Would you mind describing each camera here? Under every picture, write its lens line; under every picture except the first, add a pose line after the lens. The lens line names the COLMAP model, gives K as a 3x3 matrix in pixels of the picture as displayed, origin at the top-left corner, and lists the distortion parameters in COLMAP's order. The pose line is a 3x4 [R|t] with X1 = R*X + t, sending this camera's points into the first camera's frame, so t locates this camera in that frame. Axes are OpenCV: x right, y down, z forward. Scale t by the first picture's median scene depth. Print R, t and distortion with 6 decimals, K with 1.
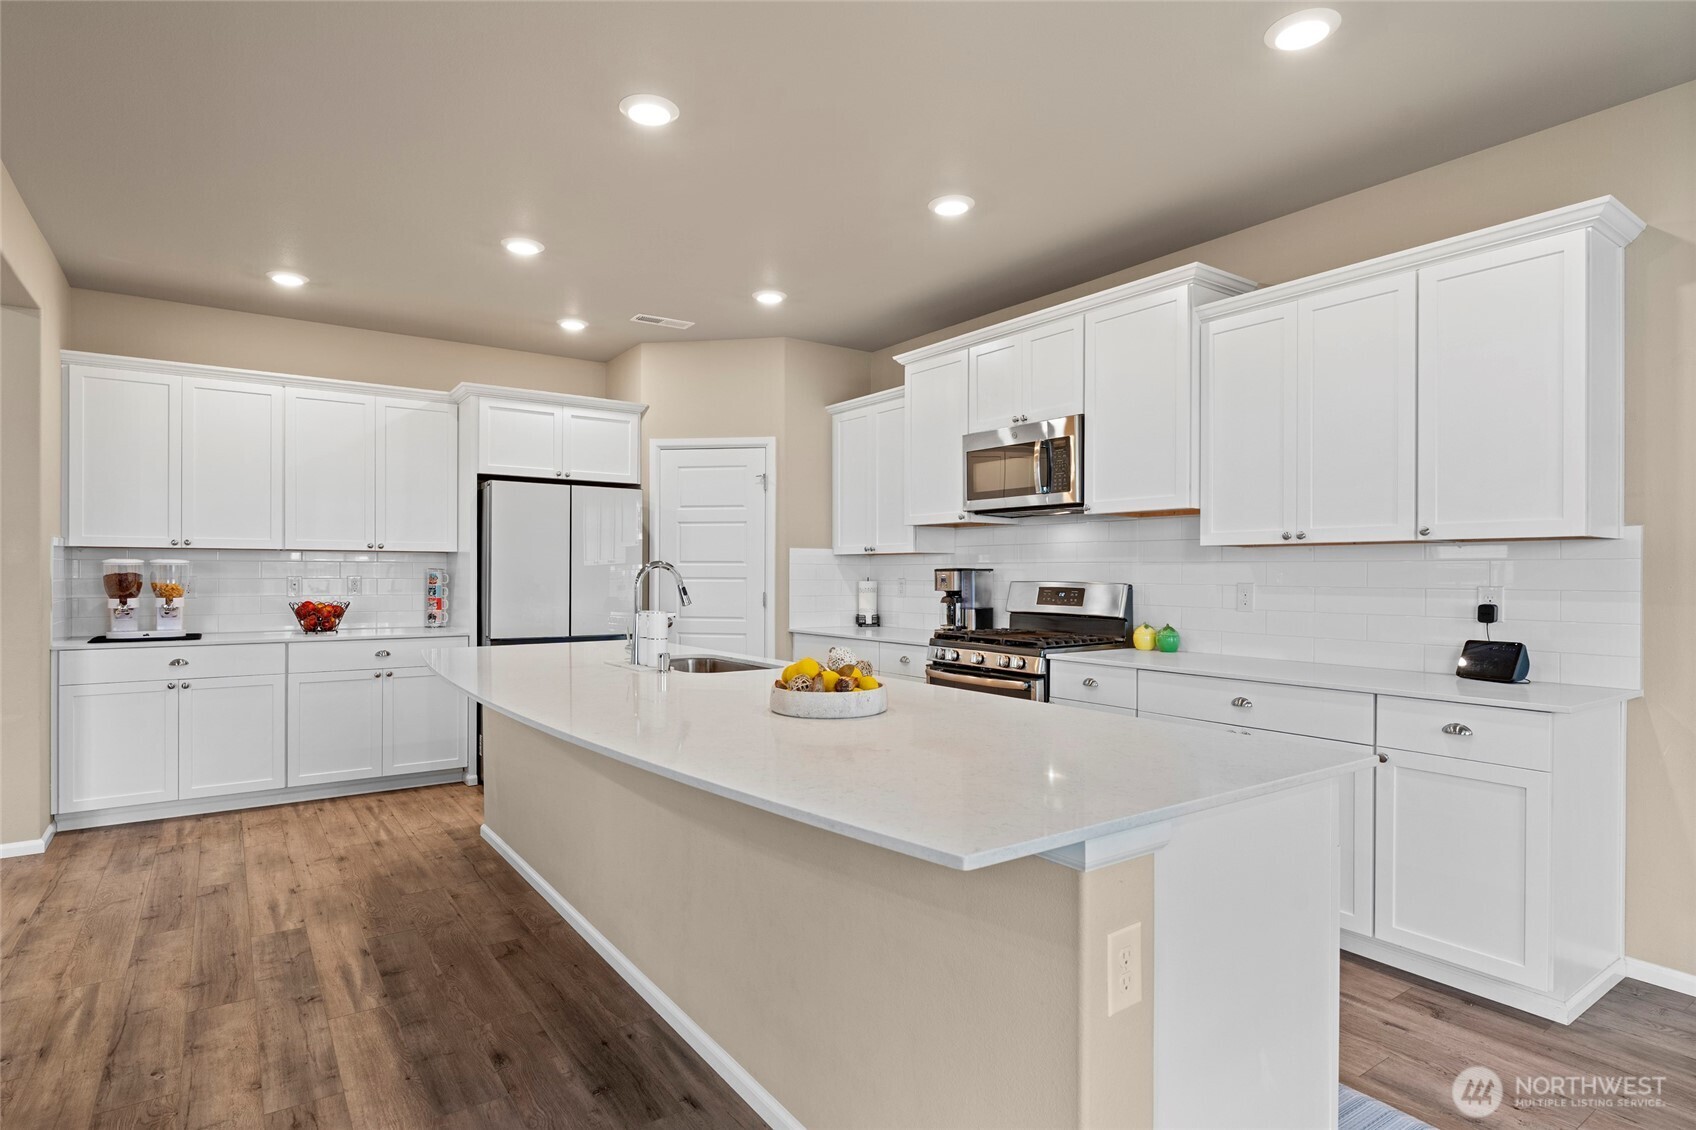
lens RADIAL K [[933.2, 0, 841.3], [0, 933.2, 567.9], [0, 0, 1]] dist [0.004644, -0.005630]
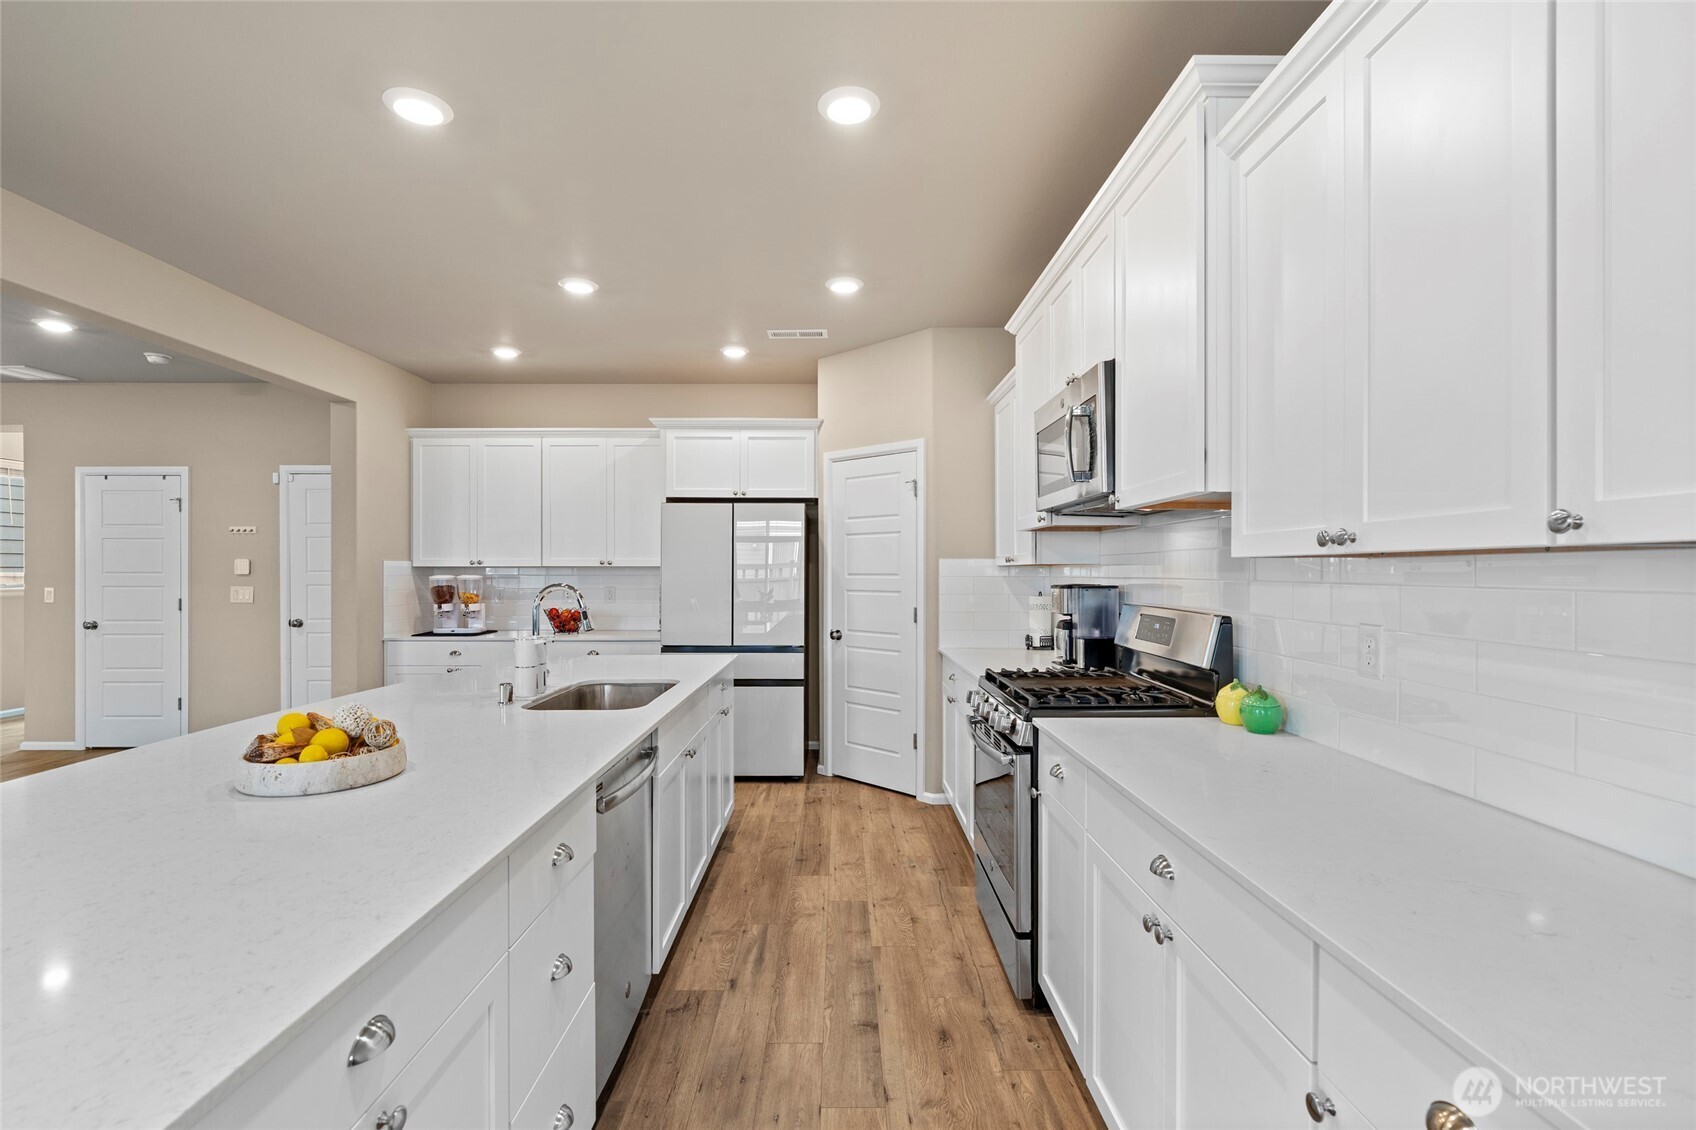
lens RADIAL K [[787.4, 0, 846.4], [0, 787.4, 570.2], [0, 0, 1]] dist [-0.005655, 0.003346]
pose [[0.819292, -0.004712, -0.573357, 0.381911], [0.007080, 0.999973, 0.001898, -0.015176], [0.573333, -0.005615, 0.819303, 0.393204]]
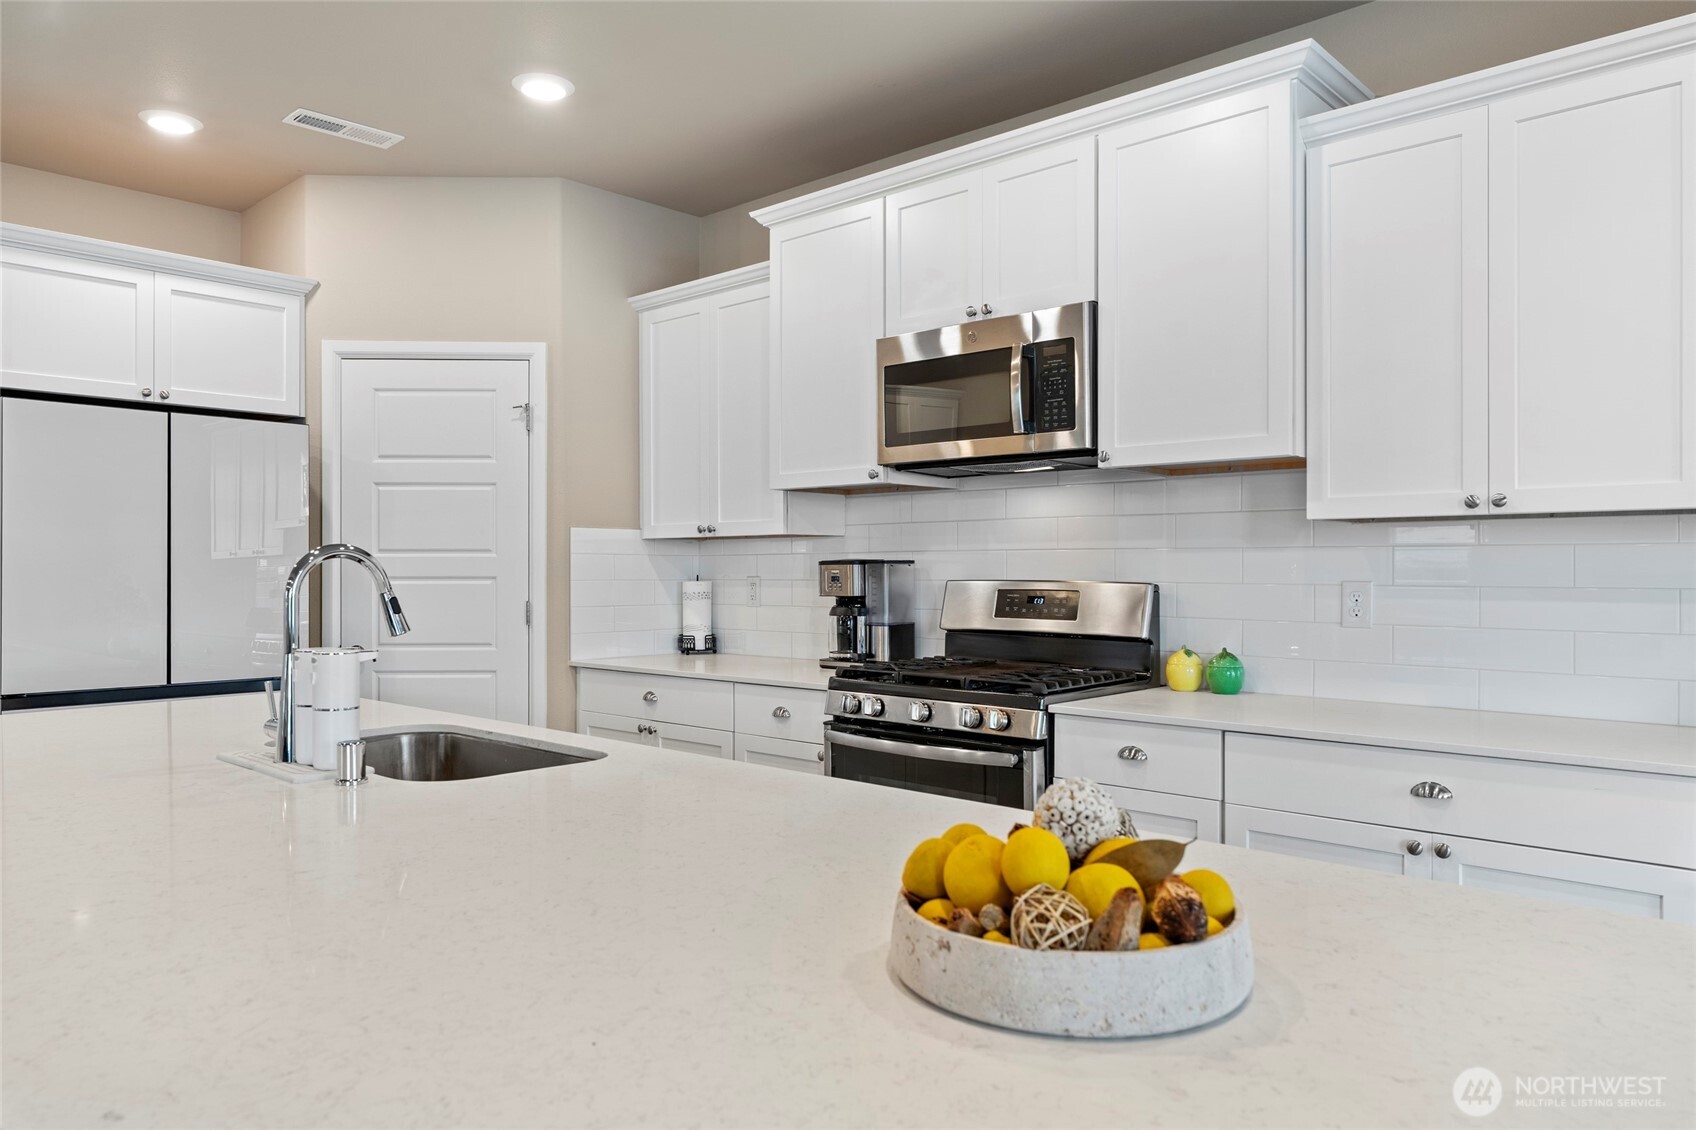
lens RADIAL K [[1160.2, 0, 842.5], [0, 1160.2, 567.3], [0, 0, 1]] dist [0.003085, -0.000950]
pose [[0.976865, -0.004475, 0.213812, -0.054057], [0.003566, 0.999983, 0.004638, 0.001996], [-0.213829, -0.003769, 0.976864, 0.277422]]
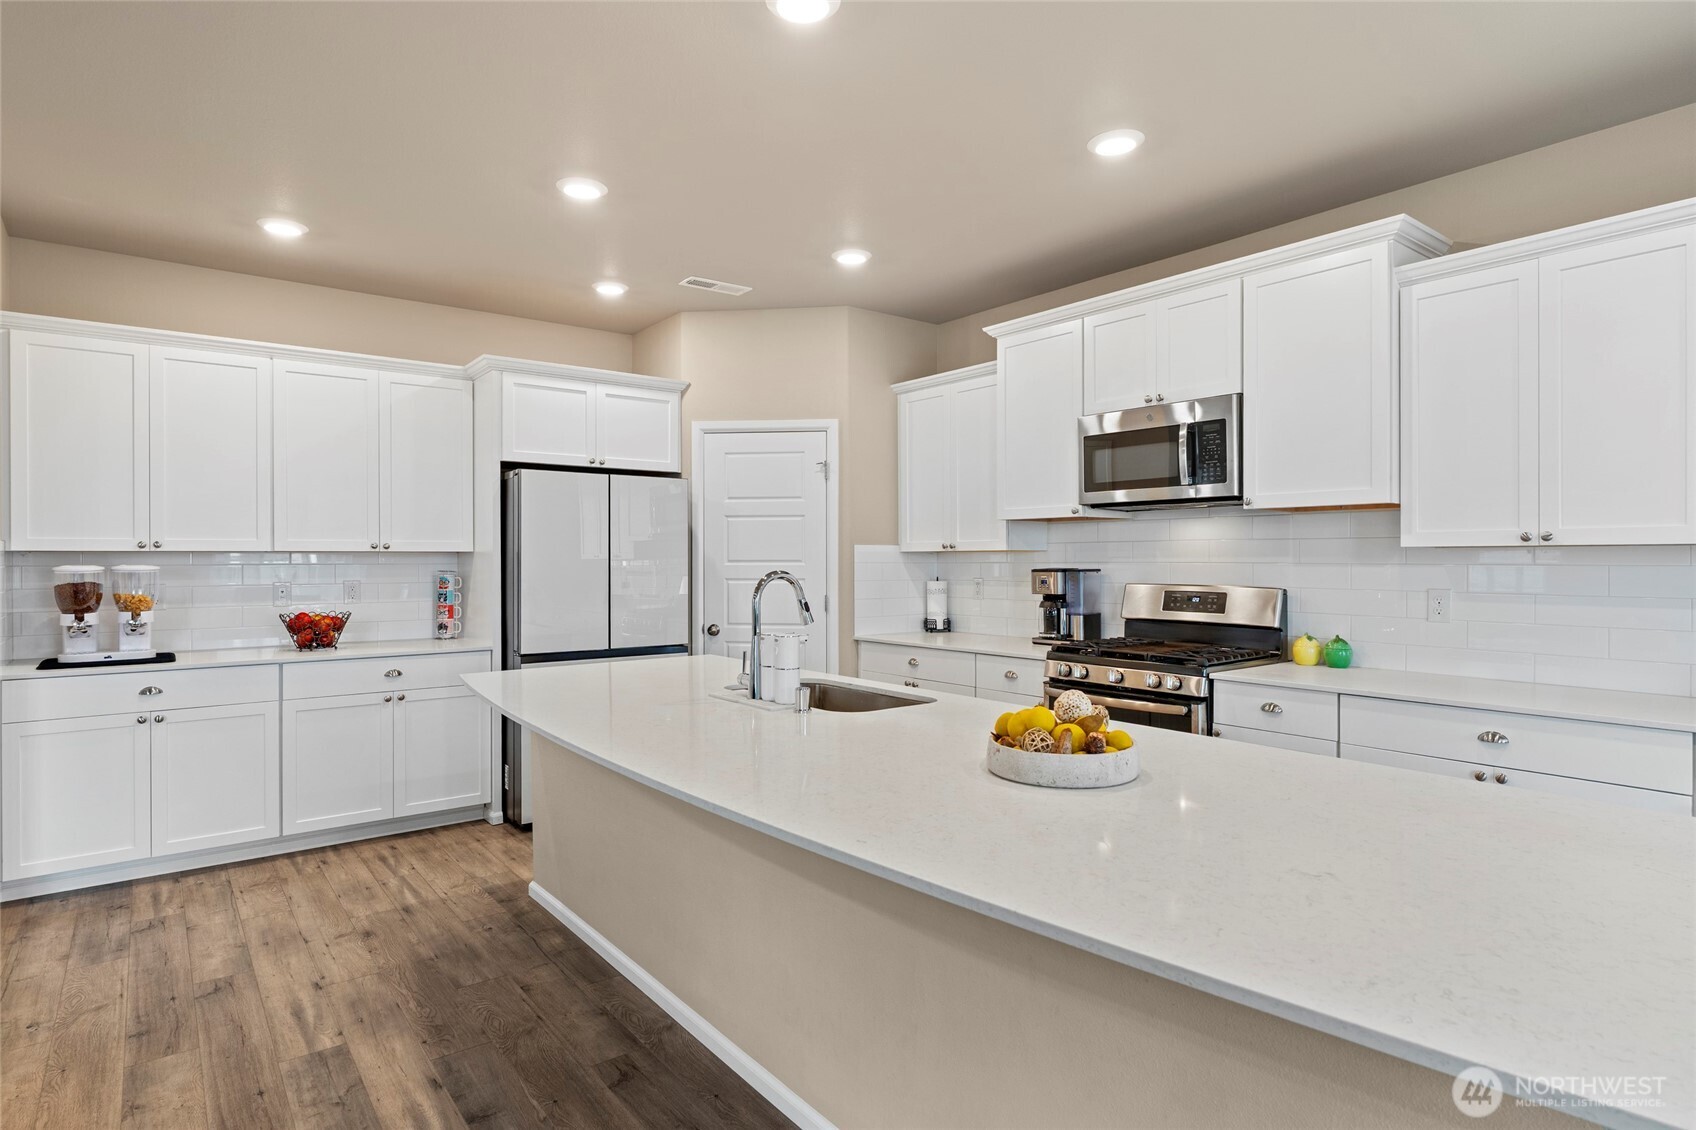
lens RADIAL K [[933.2, 0, 837.0], [0, 933.2, 556.9], [0, 0, 1]] dist [0.004644, -0.005630]
pose [[0.998532, -0.005672, 0.053869, -0.146240], [0.005378, 0.999970, 0.005603, -0.018344], [-0.053899, -0.005305, 0.998532, 0.142945]]
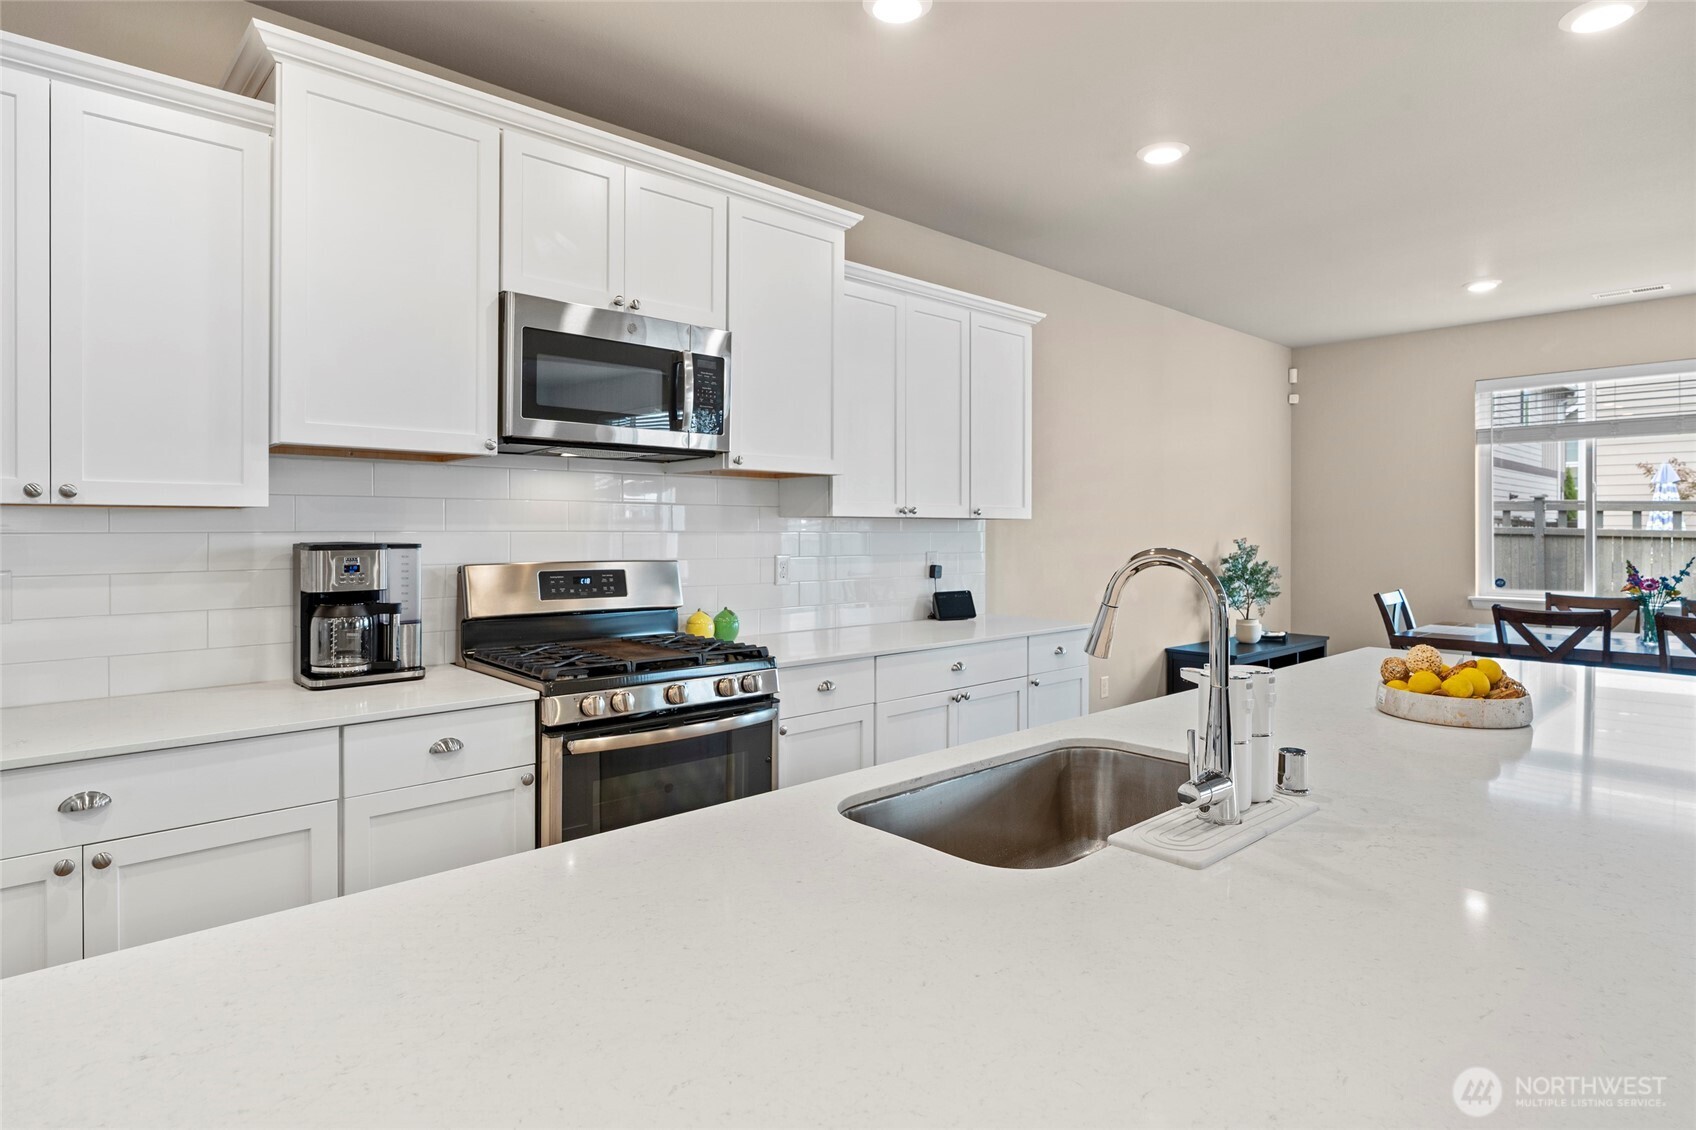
lens RADIAL K [[933.2, 0, 860.4], [0, 933.2, 557.7], [0, 0, 1]] dist [0.004644, -0.005630]
pose [[-0.152224, -0.023195, 0.988074, -0.444419], [0.002239, 0.999714, 0.023813, -0.003314], [-0.988344, 0.005837, -0.152128, 0.913217]]
